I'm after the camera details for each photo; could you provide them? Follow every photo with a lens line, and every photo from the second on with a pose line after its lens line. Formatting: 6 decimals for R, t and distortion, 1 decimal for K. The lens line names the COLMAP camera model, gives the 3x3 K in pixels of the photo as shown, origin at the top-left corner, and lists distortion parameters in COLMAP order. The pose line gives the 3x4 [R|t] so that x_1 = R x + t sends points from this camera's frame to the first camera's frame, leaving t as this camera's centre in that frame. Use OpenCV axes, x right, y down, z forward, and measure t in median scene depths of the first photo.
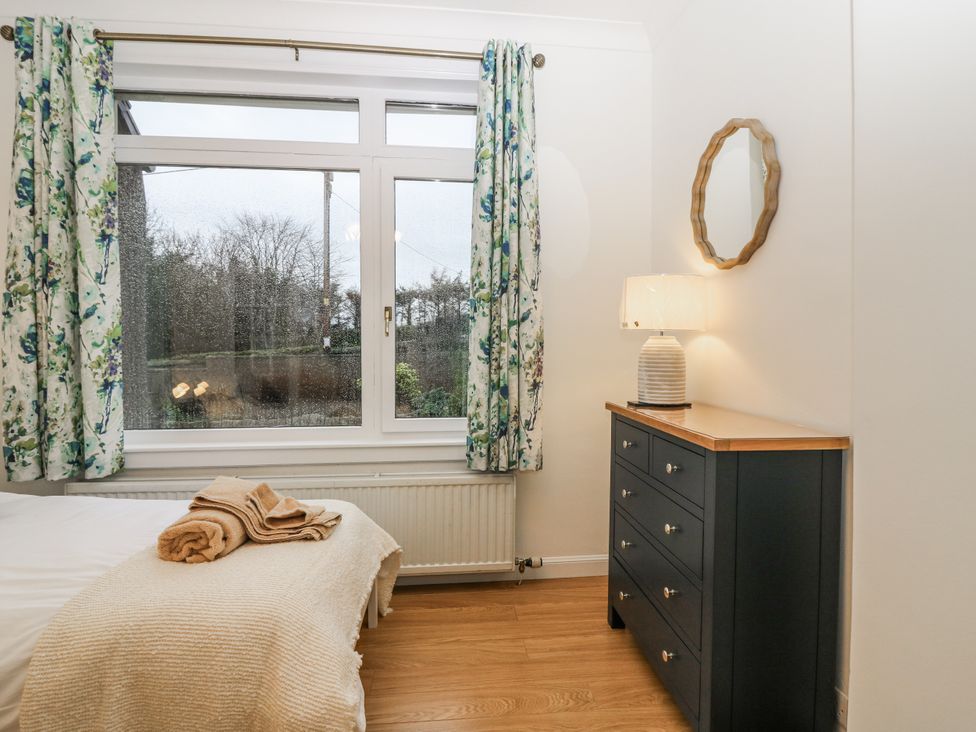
lens RADIAL K [[504.0, 0, 483.6], [0, 504.0, 361.0], [0, 0, 1]] dist [-0.010389, -0.007422]
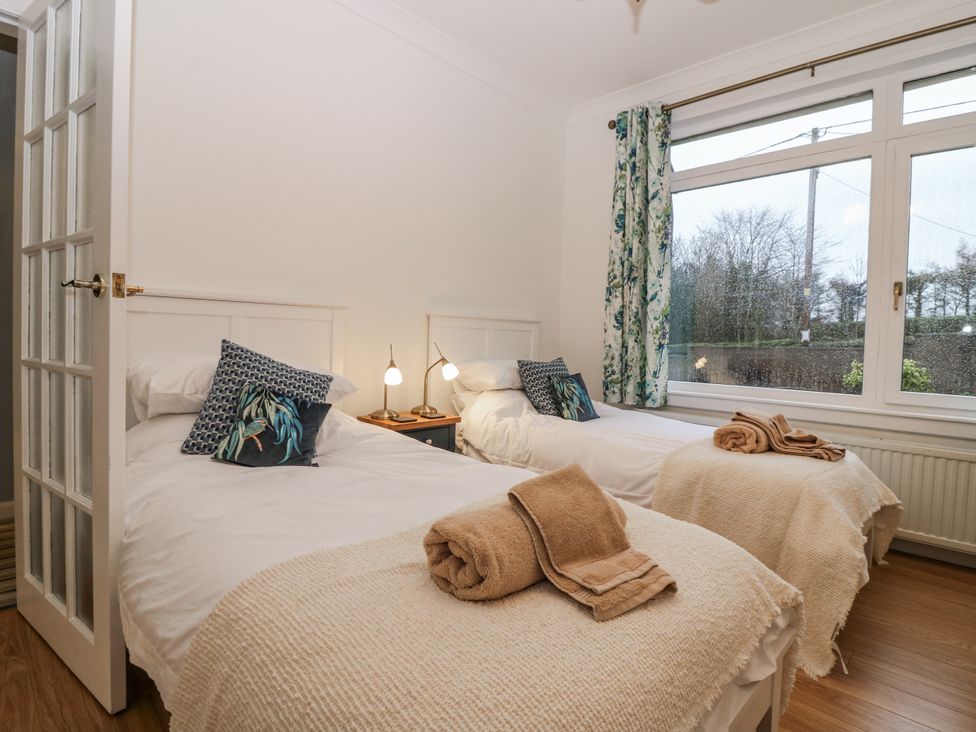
lens RADIAL K [[504.0, 0, 498.6], [0, 504.0, 359.2], [0, 0, 1]] dist [-0.010389, -0.007422]
pose [[0.664567, 0.043818, -0.745943, 0.043638], [-0.040187, 0.998930, 0.022876, 0.074016], [0.746147, 0.014775, 0.665617, -0.358169]]
